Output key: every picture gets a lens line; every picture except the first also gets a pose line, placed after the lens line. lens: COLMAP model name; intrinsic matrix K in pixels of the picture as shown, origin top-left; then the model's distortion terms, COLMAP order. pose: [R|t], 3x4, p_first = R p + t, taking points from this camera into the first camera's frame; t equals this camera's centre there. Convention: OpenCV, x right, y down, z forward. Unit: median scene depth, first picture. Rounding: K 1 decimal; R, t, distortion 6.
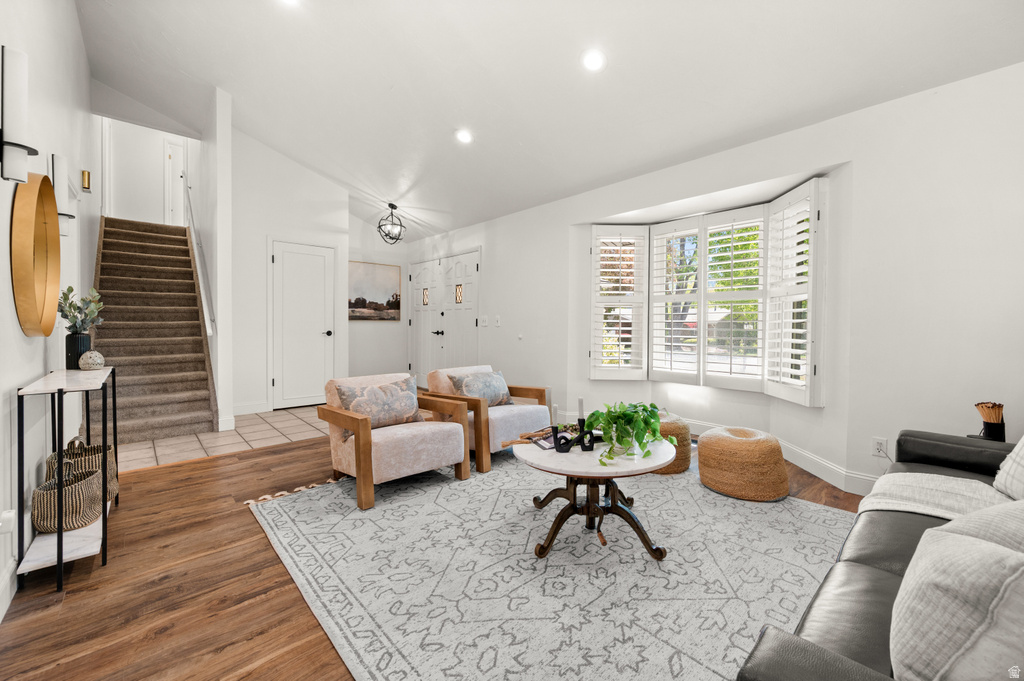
lens RADIAL K [[412.4, 0, 521.1], [0, 412.4, 337.8], [0, 0, 1]] dist [-0.000235, -0.000052]
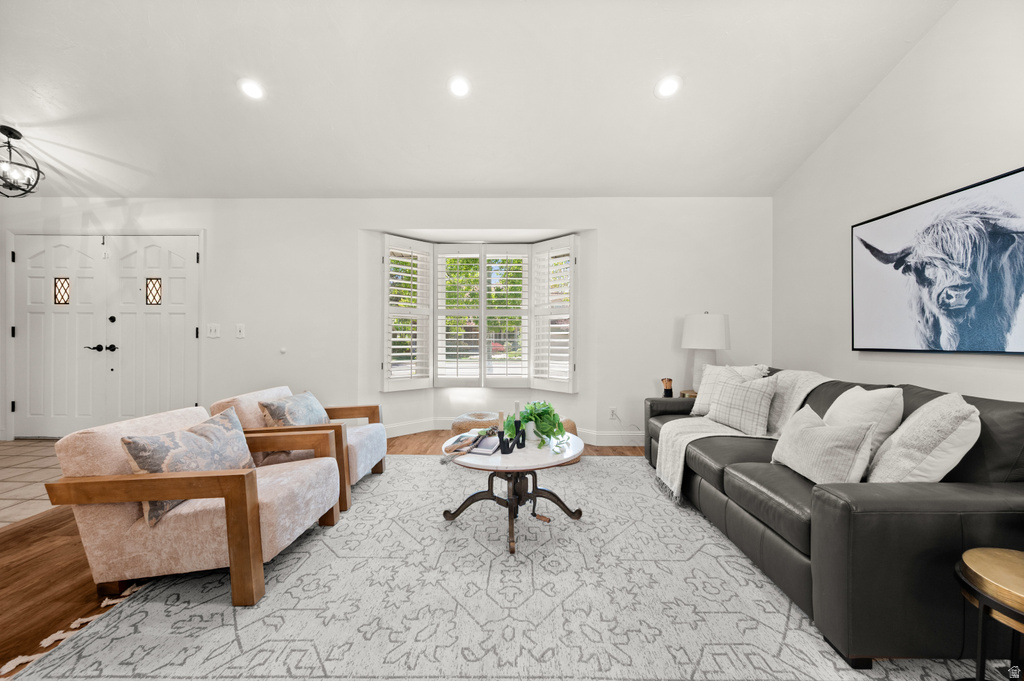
lens RADIAL K [[407.4, 0, 512.6], [0, 407.4, 348.4], [0, 0, 1]] dist [-0.000653, 0.000136]
pose [[0.685973, -0.022104, 0.727291, -0.483369], [0.022126, 0.999710, 0.009515, -0.007017], [-0.727290, 0.009565, 0.686263, 0.181293]]
